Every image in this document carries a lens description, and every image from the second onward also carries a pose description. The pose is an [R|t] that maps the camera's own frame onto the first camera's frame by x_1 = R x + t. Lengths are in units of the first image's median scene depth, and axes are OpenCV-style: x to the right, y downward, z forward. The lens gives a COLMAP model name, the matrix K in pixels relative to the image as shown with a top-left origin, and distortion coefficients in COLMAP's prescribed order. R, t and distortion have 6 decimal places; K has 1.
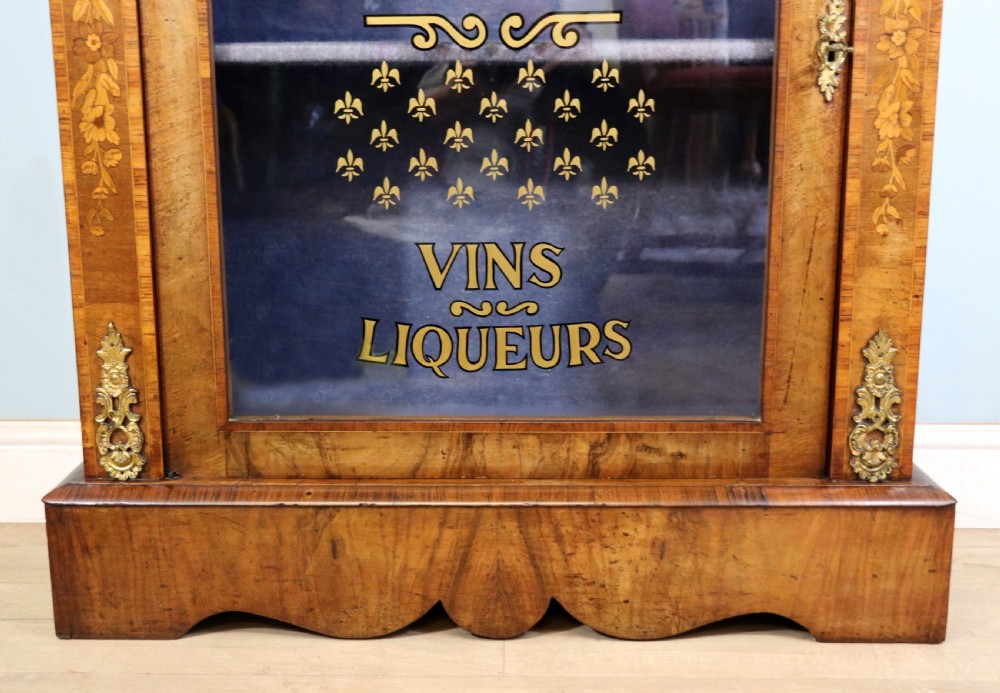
lens RADIAL K [[1216.3, 0, 476.0], [0, 1216.3, 334.3], [0, 0, 1]] dist [-0.022278, 0.000000]
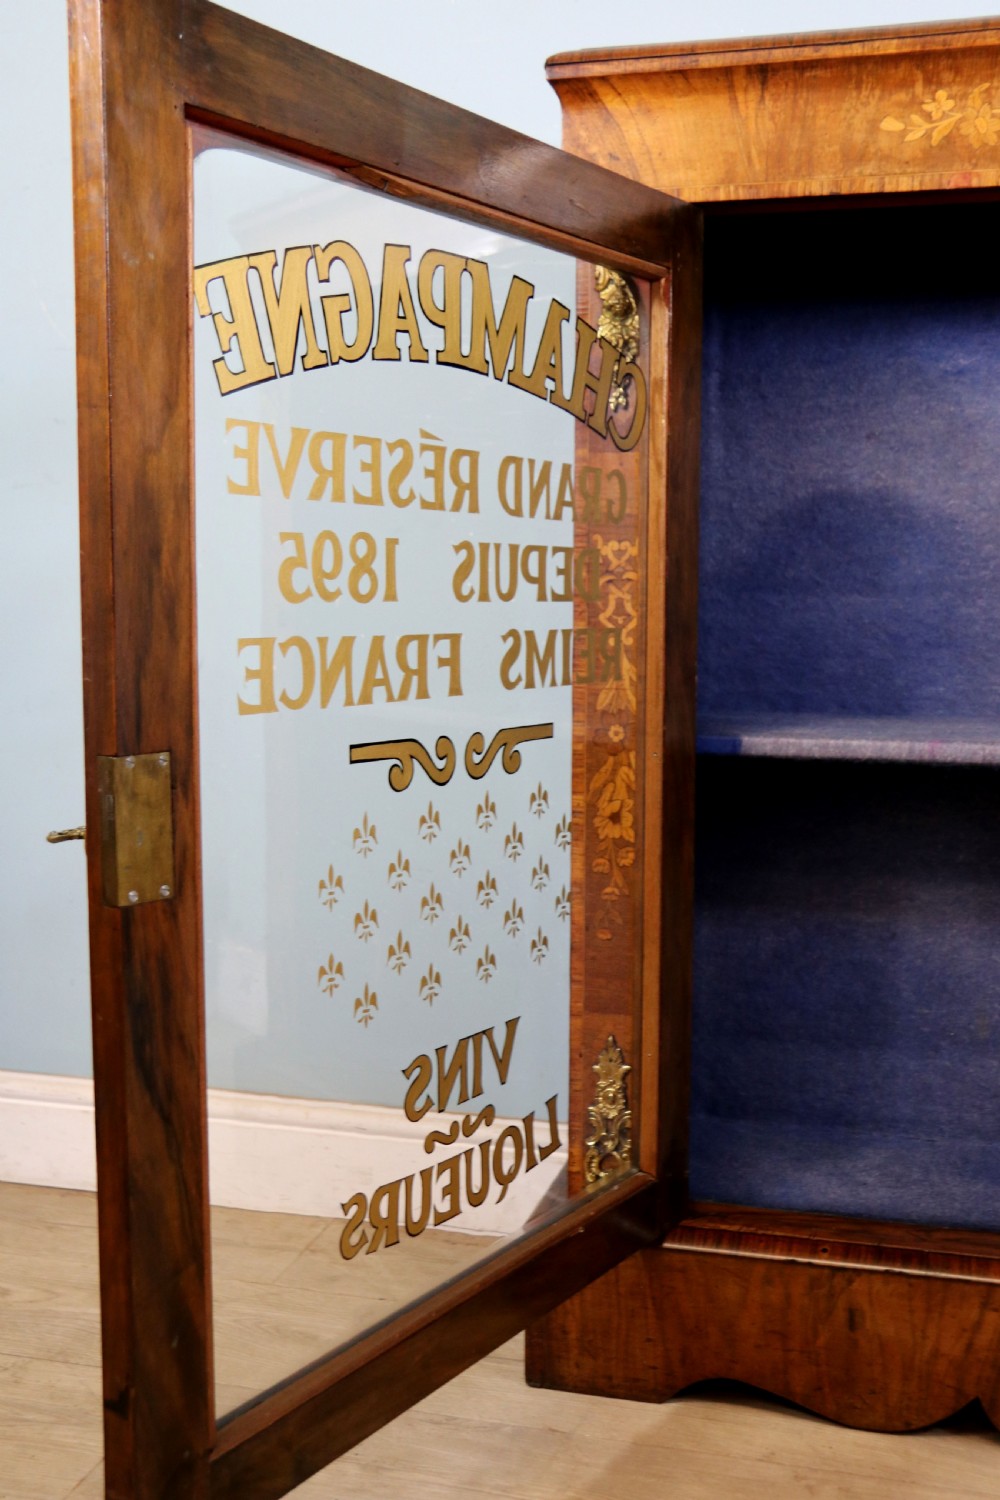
lens RADIAL K [[1638.8, 0, 494.1], [0, 1638.8, 758.7], [0, 0, 1]] dist [-0.016842, 0.000000]
pose [[0.969661, 0.036207, -0.241757, -0.097997], [-0.061546, 0.993272, -0.098097, -0.089109], [0.236579, 0.110000, 0.965365, -0.220112]]
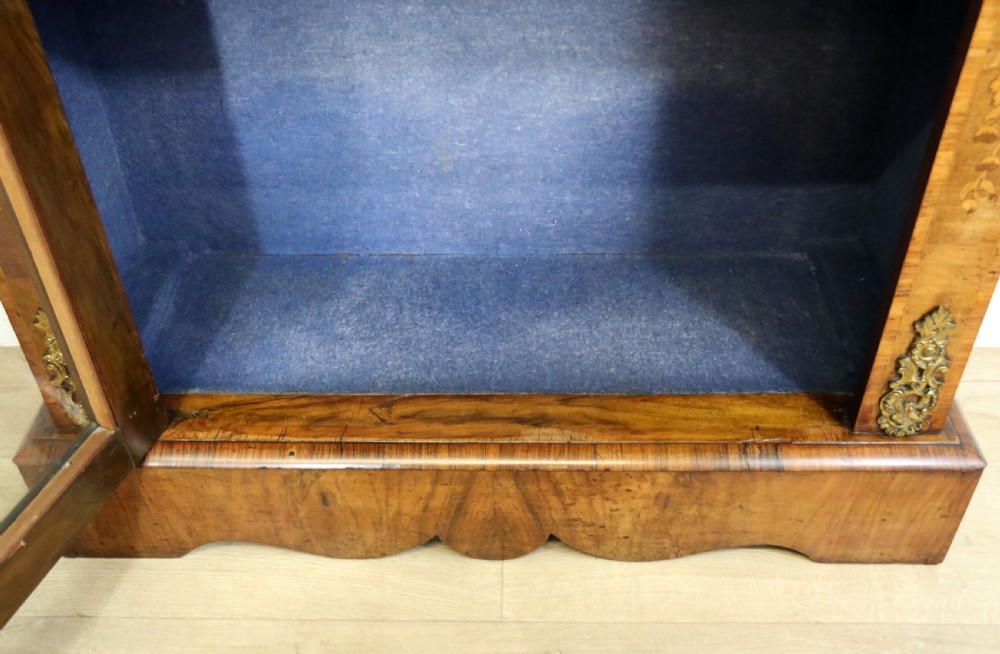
lens RADIAL K [[1013.6, 0, 491.7], [0, 1013.6, 332.1], [0, 0, 1]] dist [-0.038913, 0.000000]
pose [[0.999827, -0.008208, -0.016690, 0.030430], [0.015303, 0.873066, 0.487362, -0.331028], [0.010571, -0.487533, 0.873041, 0.369795]]
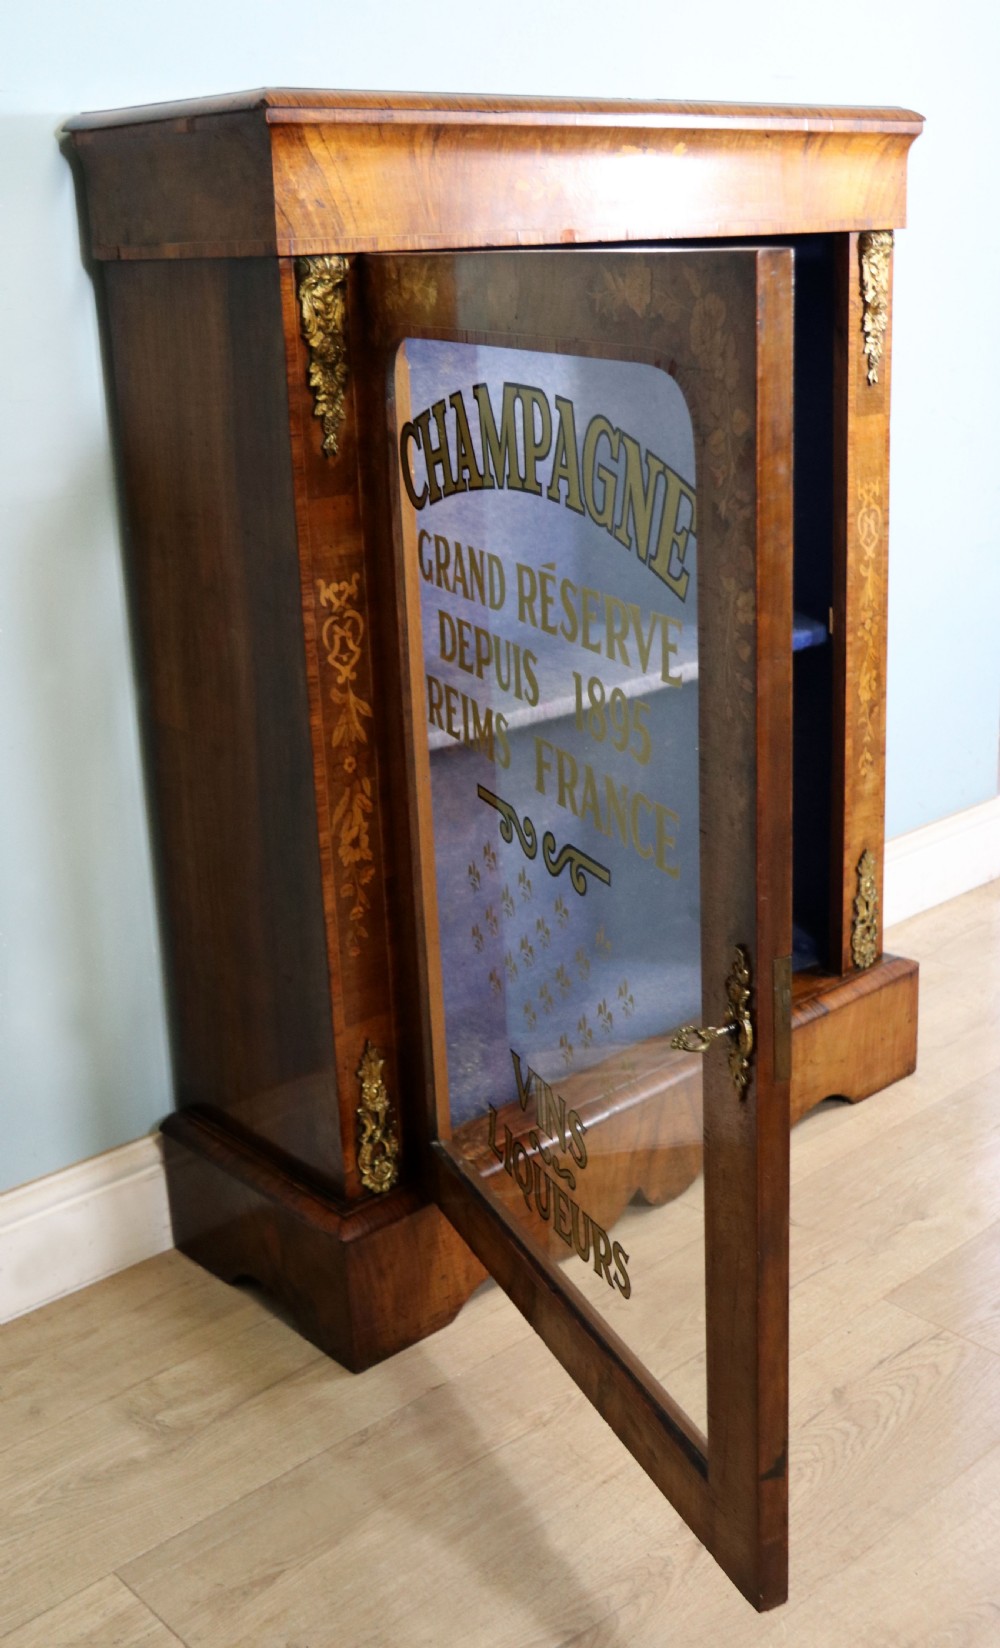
lens RADIAL K [[1796.9, 0, 517.1], [0, 1796.9, 769.4], [0, 0, 1]] dist [-0.061306, 0.000000]
pose [[0.729178, -0.218364, 0.648549, -1.089403], [0.177657, 0.975634, 0.128749, -0.379146], [-0.660861, 0.021338, 0.750205, -0.143130]]
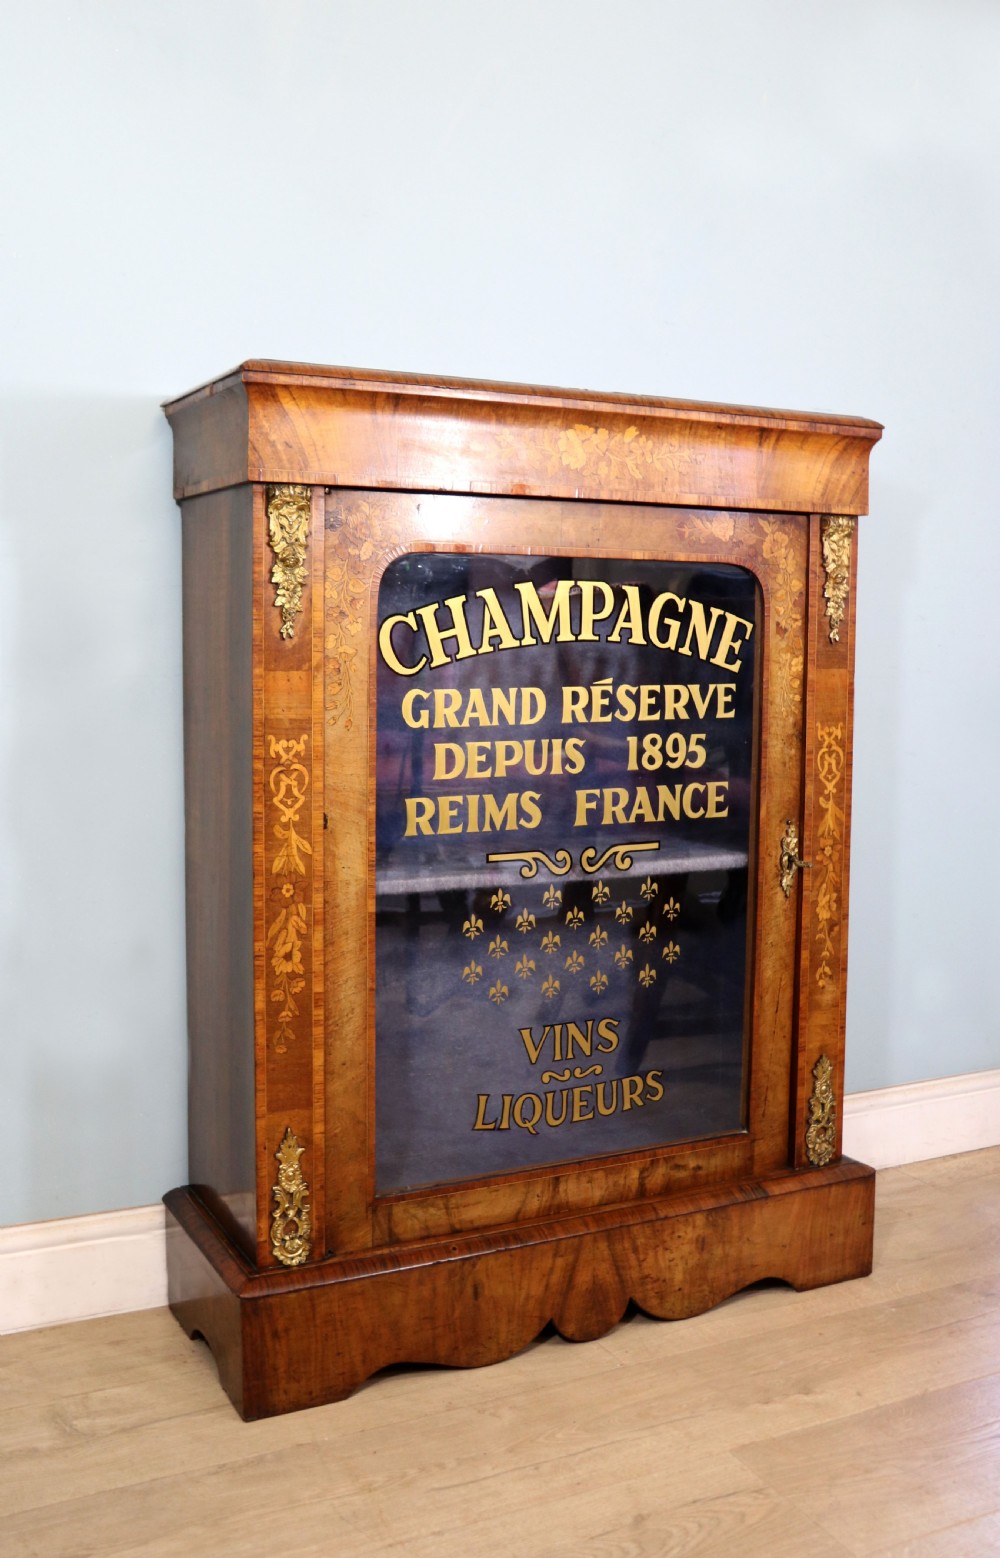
lens RADIAL K [[1481.2, 0, 471.0], [0, 1481.2, 752.0], [0, 0, 1]] dist [-0.074715, 0.000000]
pose [[0.889738, -0.024709, 0.455802, -0.772117], [0.084406, 0.990220, -0.111083, -0.191006], [-0.448599, 0.137307, 0.883123, -0.346450]]
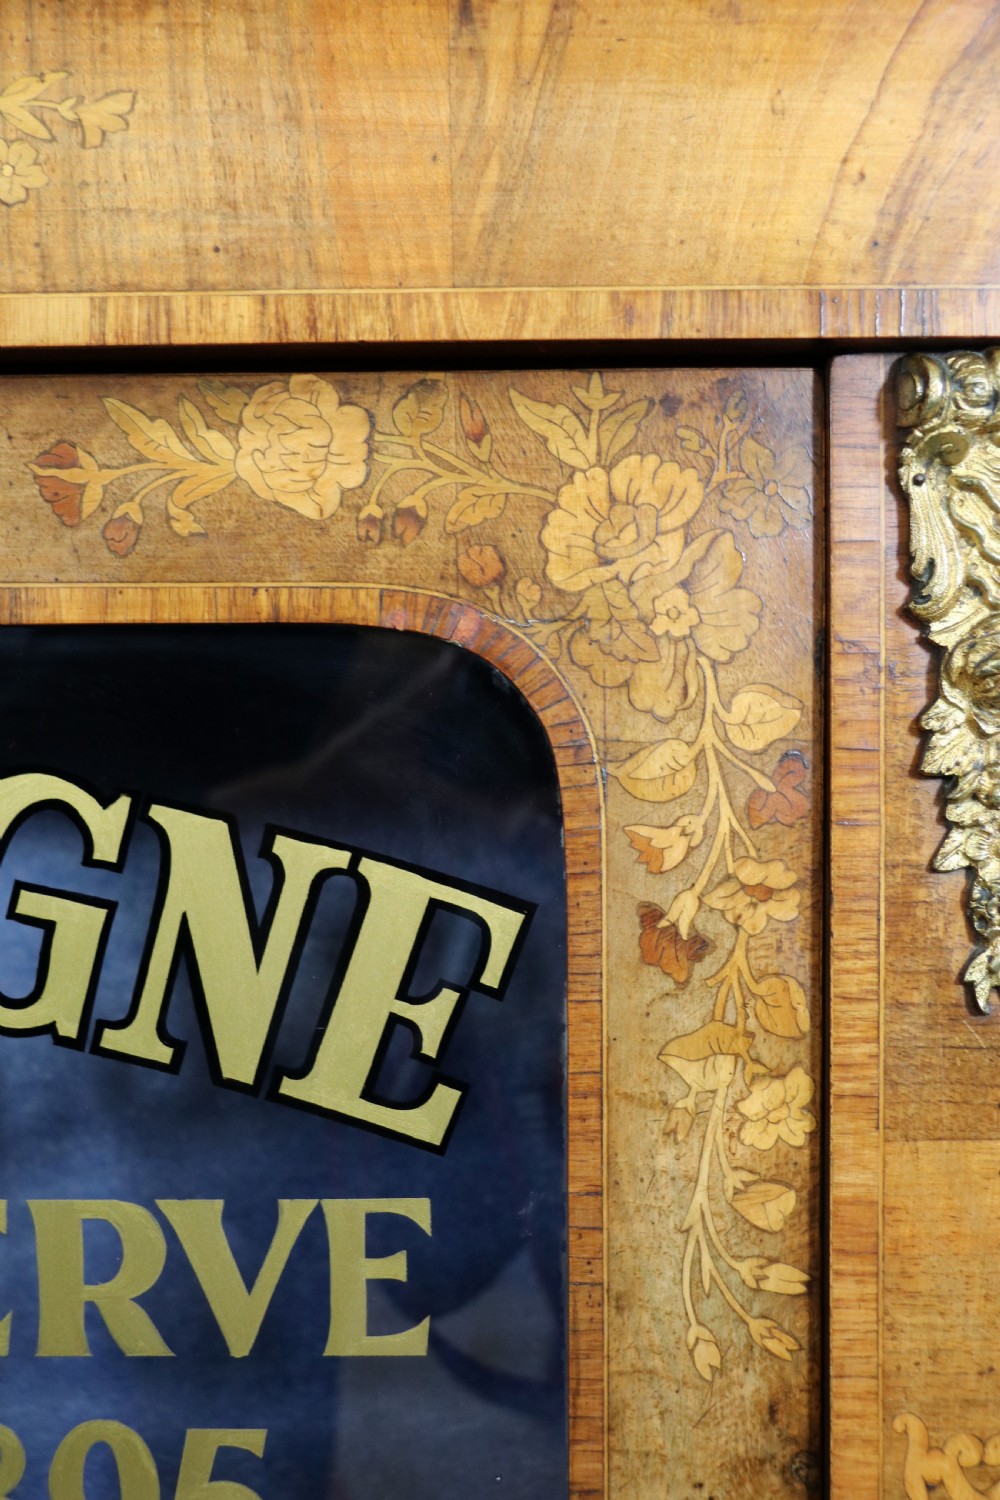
lens RADIAL K [[1638.8, 0, 496.1], [0, 1638.8, 739.6], [0, 0, 1]] dist [-0.016842, 0.000000]
pose [[0.999998, 0.001414, -0.001602, 0.221252], [-0.001697, 0.981204, -0.192965, -0.445732], [0.001299, 0.192968, 0.981204, 0.538996]]
